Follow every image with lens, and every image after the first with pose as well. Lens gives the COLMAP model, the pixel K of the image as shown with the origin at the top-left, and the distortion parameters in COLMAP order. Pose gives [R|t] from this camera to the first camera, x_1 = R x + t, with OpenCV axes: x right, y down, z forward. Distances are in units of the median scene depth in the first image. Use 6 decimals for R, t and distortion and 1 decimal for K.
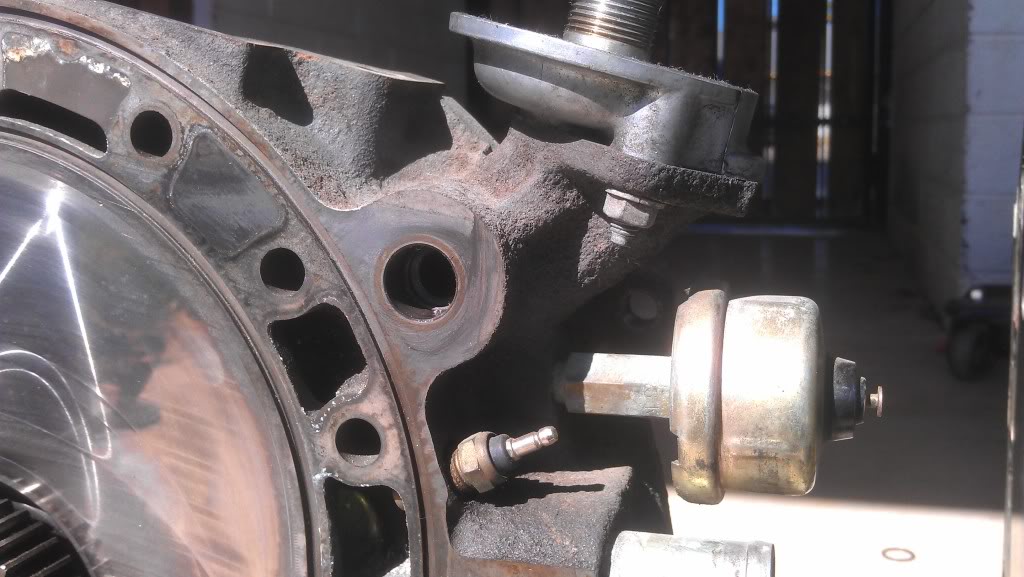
lens RADIAL K [[1043.1, 0, 512.0], [0, 1043.1, 288.5], [0, 0, 1]] dist [0.110783, -0.489498]
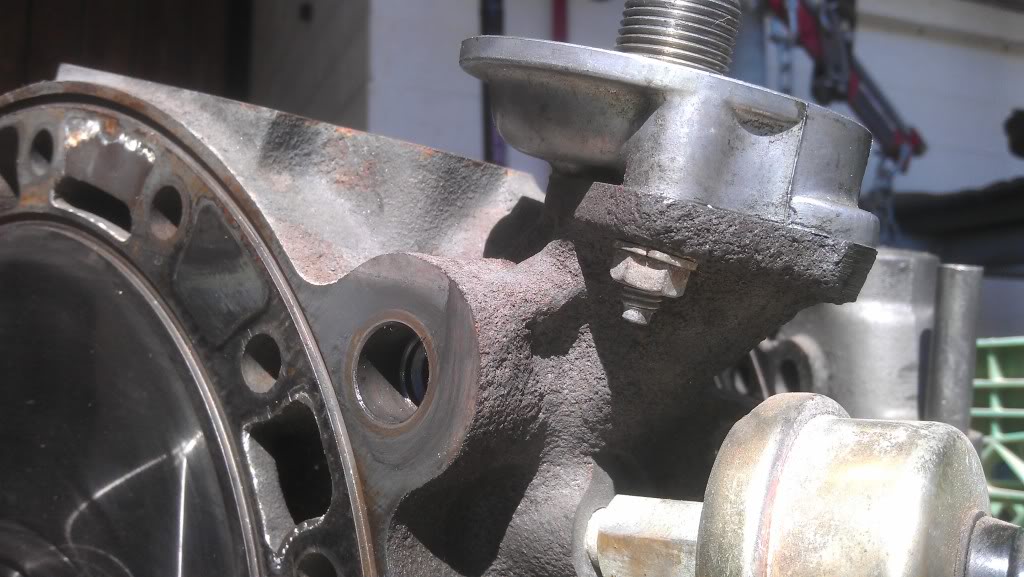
lens RADIAL K [[1043.1, 0, 512.0], [0, 1043.1, 288.5], [0, 0, 1]] dist [0.110783, -0.489498]
pose [[0.936347, 0.001235, -0.351074, 0.254285], [-0.081818, 0.973227, -0.214790, 0.087931], [0.341410, 0.229842, 0.911379, 0.297522]]
